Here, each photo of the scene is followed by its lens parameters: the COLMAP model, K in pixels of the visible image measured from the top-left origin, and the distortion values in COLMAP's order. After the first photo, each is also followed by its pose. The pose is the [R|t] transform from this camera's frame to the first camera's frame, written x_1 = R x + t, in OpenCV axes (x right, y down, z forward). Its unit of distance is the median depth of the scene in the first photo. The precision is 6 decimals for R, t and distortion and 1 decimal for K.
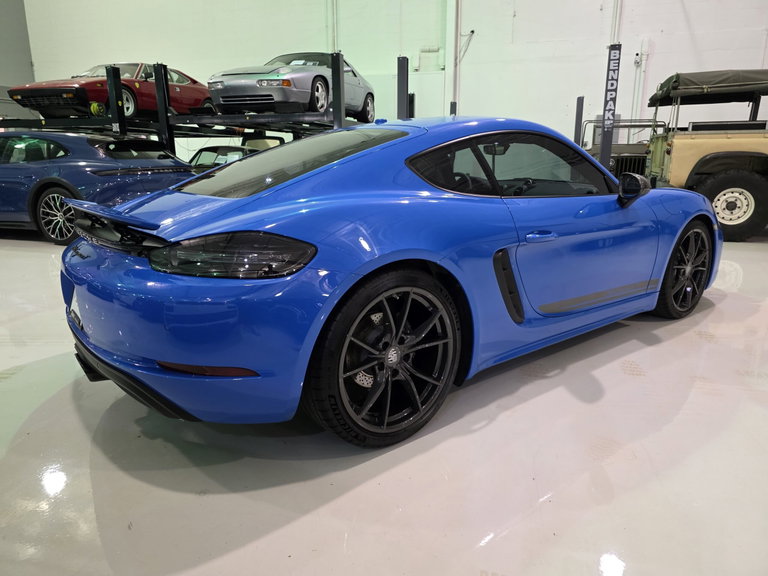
lens RADIAL K [[513.3, 0, 383.1], [0, 513.3, 273.2], [0, 0, 1]] dist [0.055048, -0.067492]
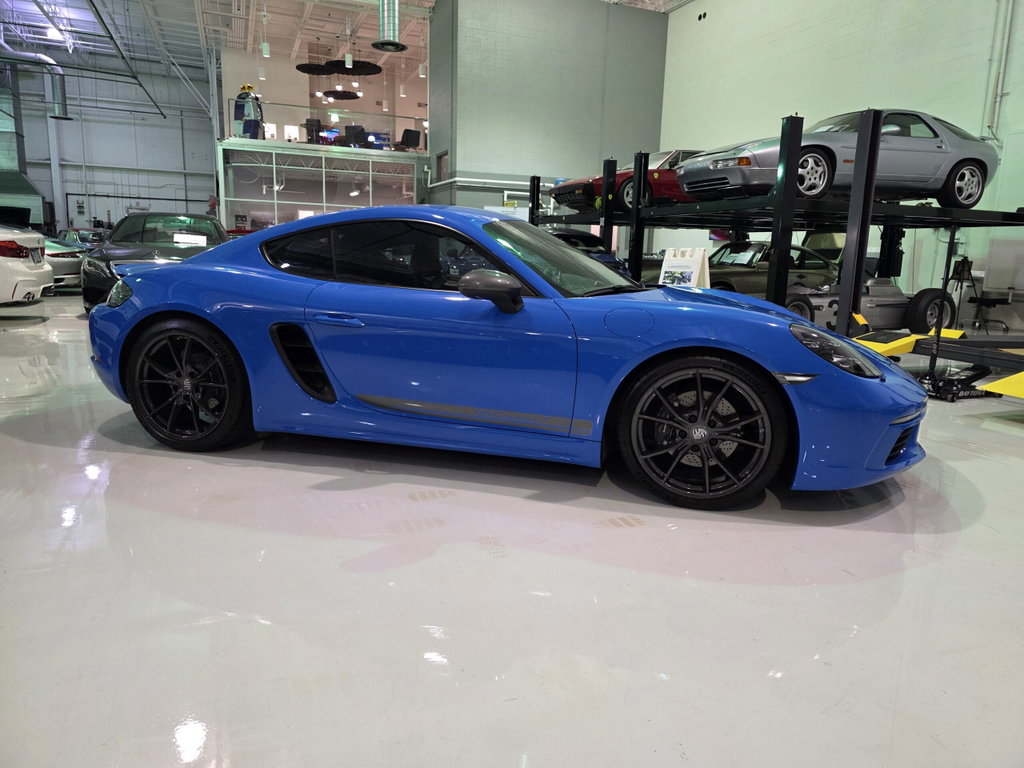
lens RADIAL K [[684.4, 0, 510.8], [0, 684.4, 364.3], [0, 0, 1]] dist [0.055048, -0.067492]
pose [[0.603223, 0.151034, -0.783141, 1.327157], [-0.206302, 0.978037, 0.029715, -0.078898], [0.770429, 0.143639, 0.621133, 0.365013]]
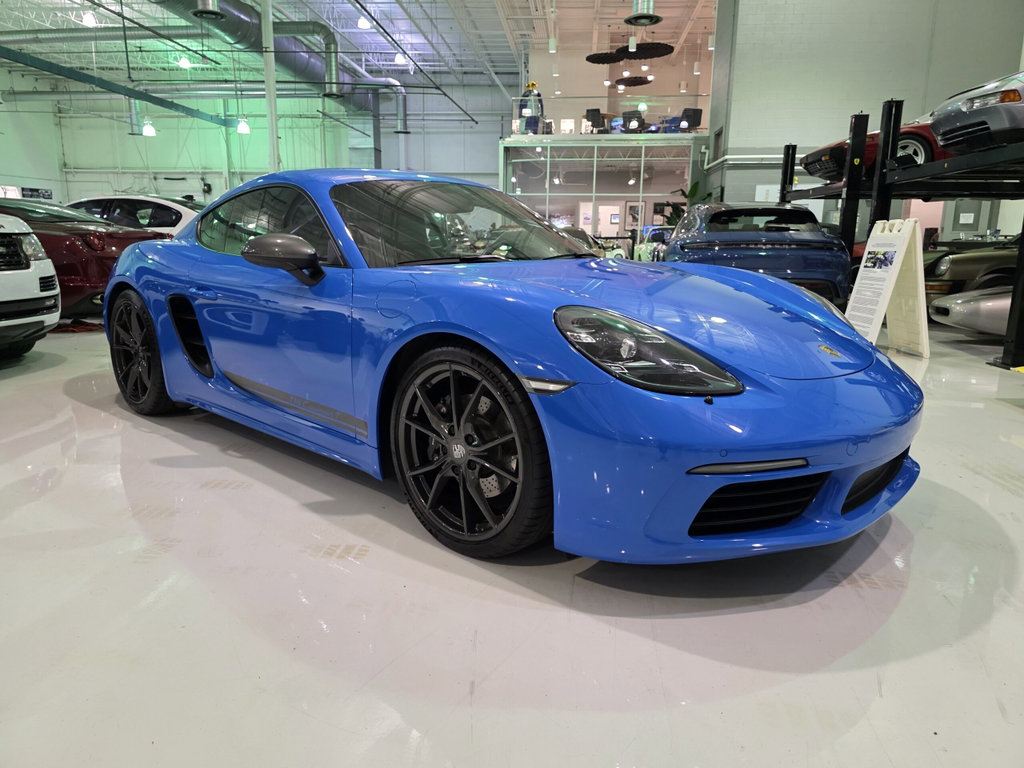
lens RADIAL K [[686.3, 0, 503.6], [0, 686.3, 384.8], [0, 0, 1]] dist [0.004493, -0.002620]
pose [[0.167011, 0.212066, -0.962879, 1.430296], [-0.224862, 0.959050, 0.172220, -0.216448], [0.959971, 0.187752, 0.207857, 1.103787]]
